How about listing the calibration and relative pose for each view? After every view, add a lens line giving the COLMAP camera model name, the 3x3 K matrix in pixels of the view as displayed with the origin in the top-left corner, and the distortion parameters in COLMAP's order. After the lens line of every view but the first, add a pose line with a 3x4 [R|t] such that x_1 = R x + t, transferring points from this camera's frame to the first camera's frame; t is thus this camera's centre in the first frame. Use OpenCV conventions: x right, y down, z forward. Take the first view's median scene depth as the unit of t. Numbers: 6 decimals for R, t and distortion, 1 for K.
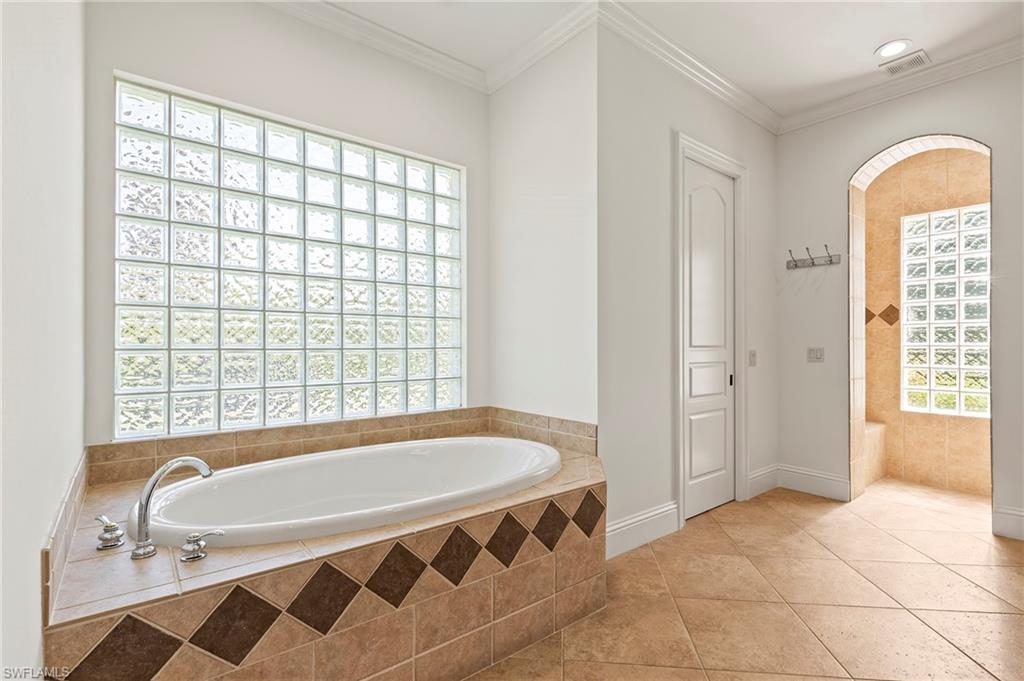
lens RADIAL K [[480.0, 0, 512.9], [0, 480.0, 344.1], [0, 0, 1]] dist [0.000045, 0.000006]
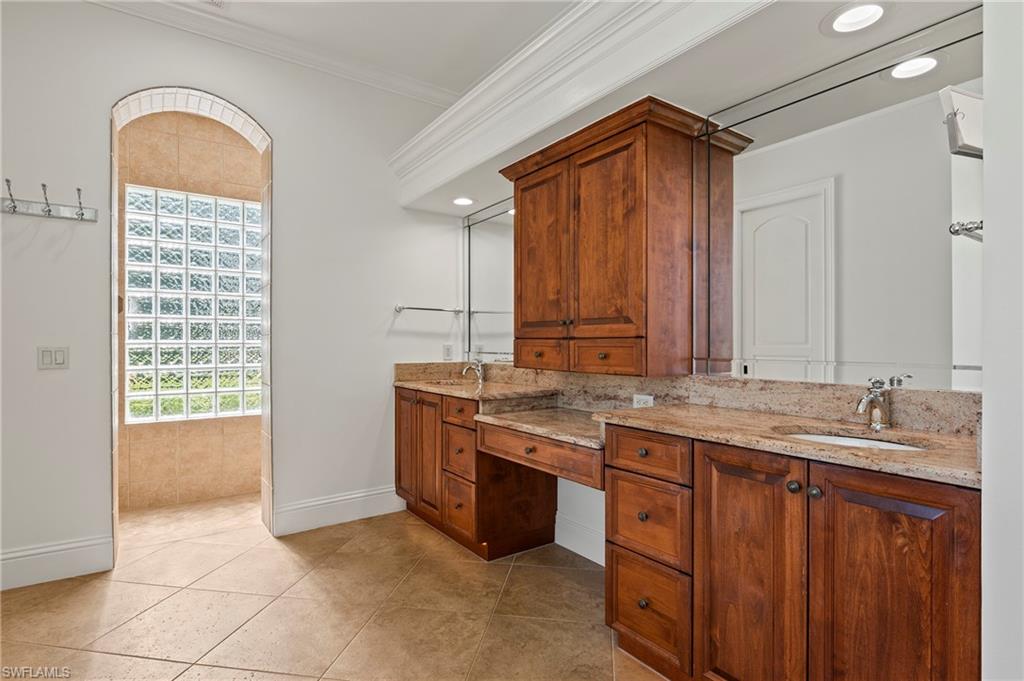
lens RADIAL K [[506.4, 0, 513.0], [0, 506.4, 345.0], [0, 0, 1]] dist [0.005059, 0.000732]
pose [[0.059475, -0.003402, 0.998224, -0.001231], [-0.004979, 0.999981, 0.003705, -0.000907], [-0.998217, -0.005191, 0.059457, 0.319082]]
